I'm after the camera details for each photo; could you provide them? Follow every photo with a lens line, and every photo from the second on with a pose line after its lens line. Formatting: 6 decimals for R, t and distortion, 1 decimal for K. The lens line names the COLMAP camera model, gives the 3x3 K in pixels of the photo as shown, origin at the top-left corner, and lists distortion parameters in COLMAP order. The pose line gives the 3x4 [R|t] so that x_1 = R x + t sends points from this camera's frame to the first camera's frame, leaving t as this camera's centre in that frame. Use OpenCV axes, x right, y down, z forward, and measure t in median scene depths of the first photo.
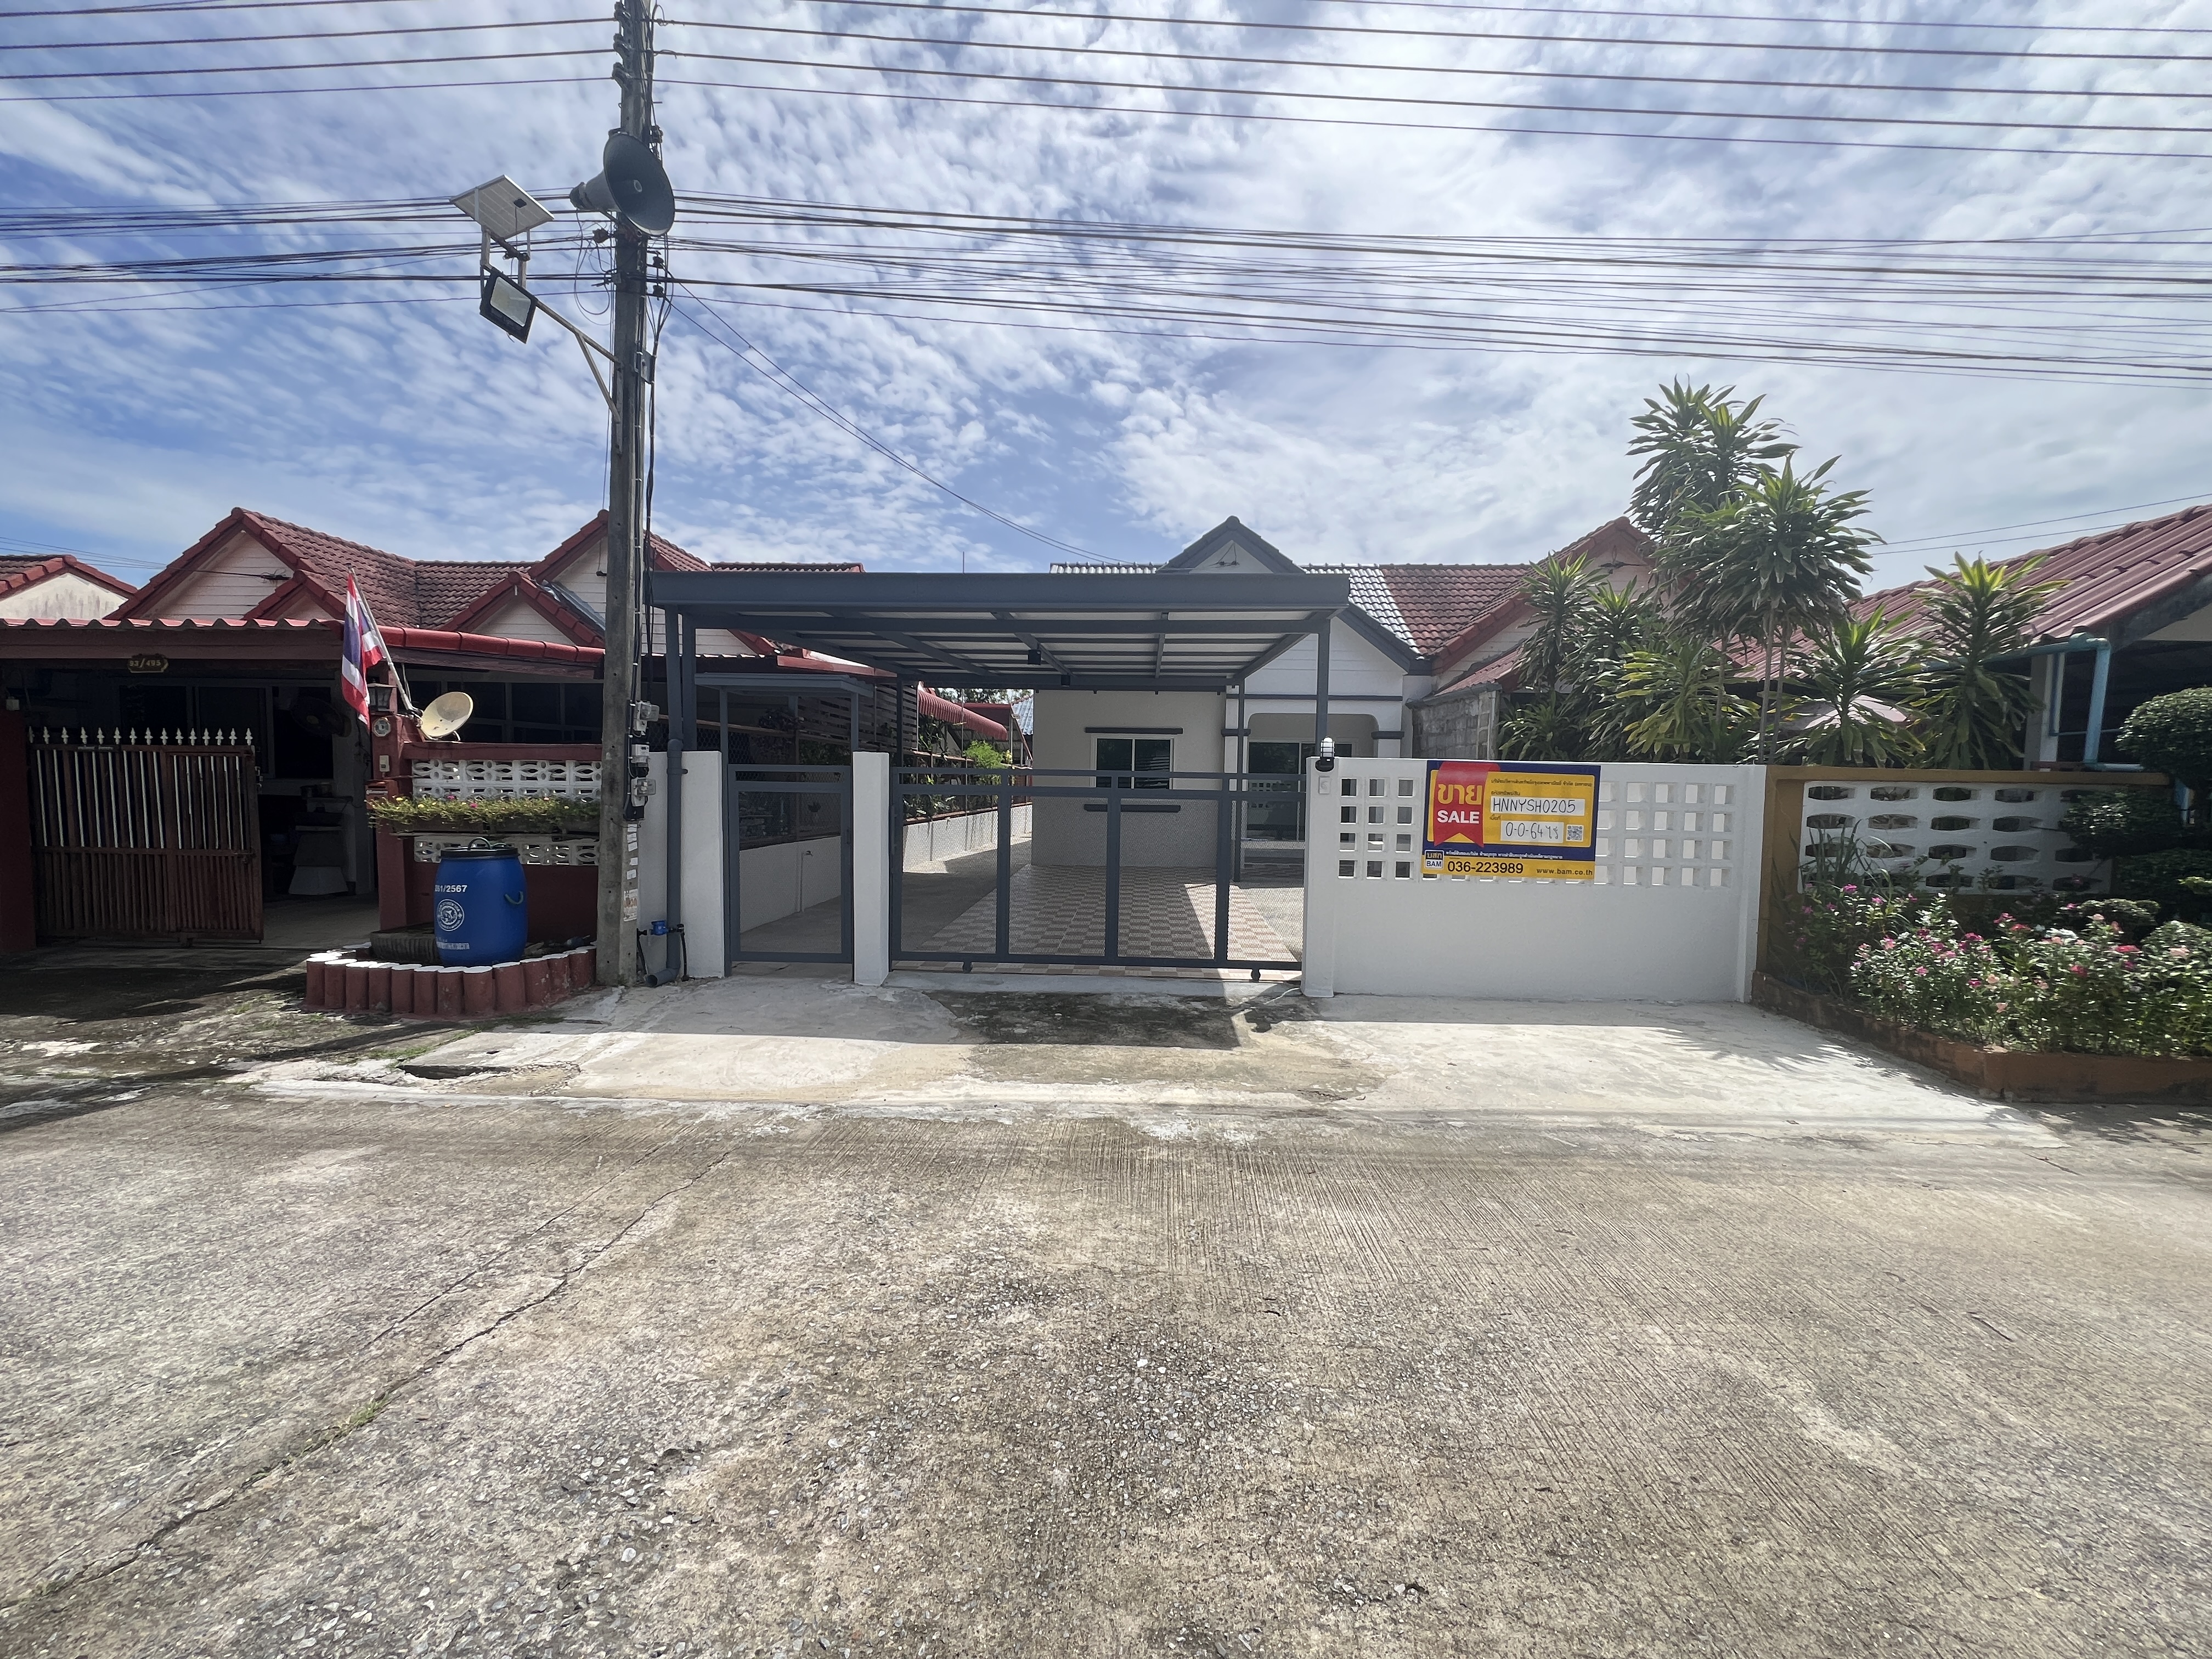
lens RADIAL K [[878.4, 0, 1103.6], [0, 878.4, 837.3], [0, 0, 1]] dist [-0.001616, 0.000381]
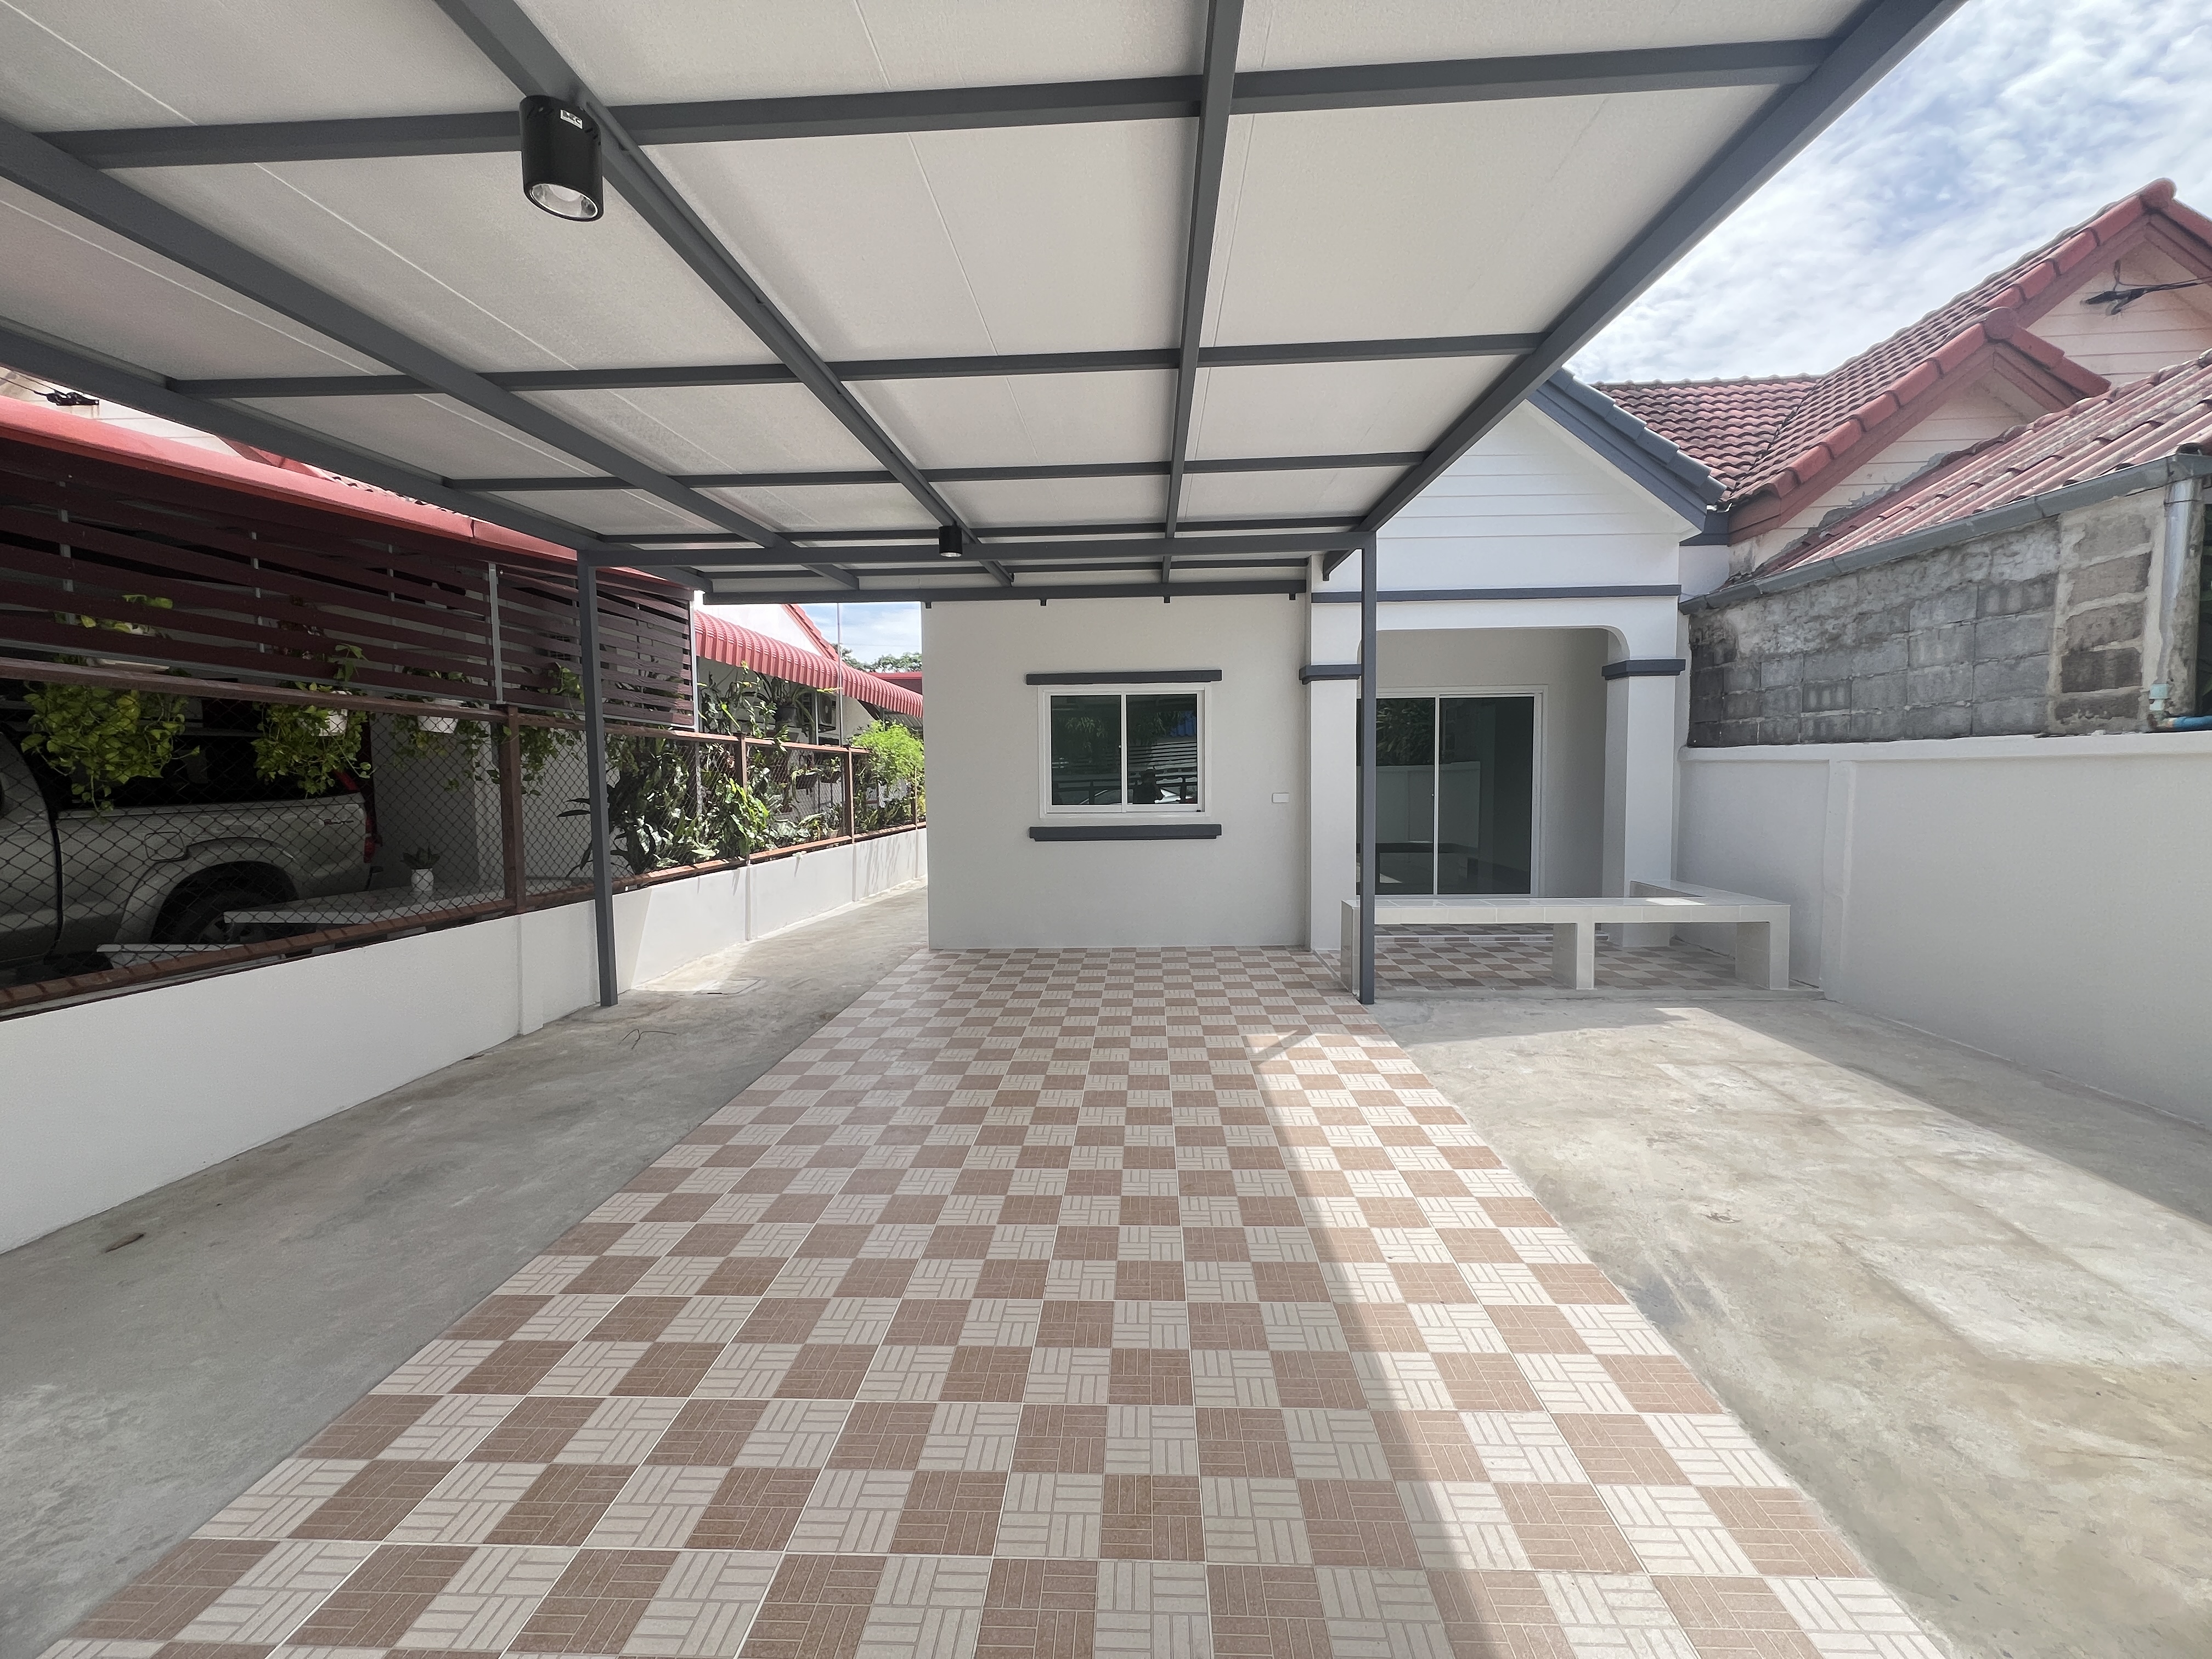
lens RADIAL K [[878.4, 0, 1105.4], [0, 878.4, 824.5], [0, 0, 1]] dist [-0.001616, 0.000381]
pose [[0.999575, -0.028691, -0.005232, 0.056986], [0.028641, 0.999546, -0.009367, -0.079829], [0.005498, 0.009213, 0.999942, 1.194128]]
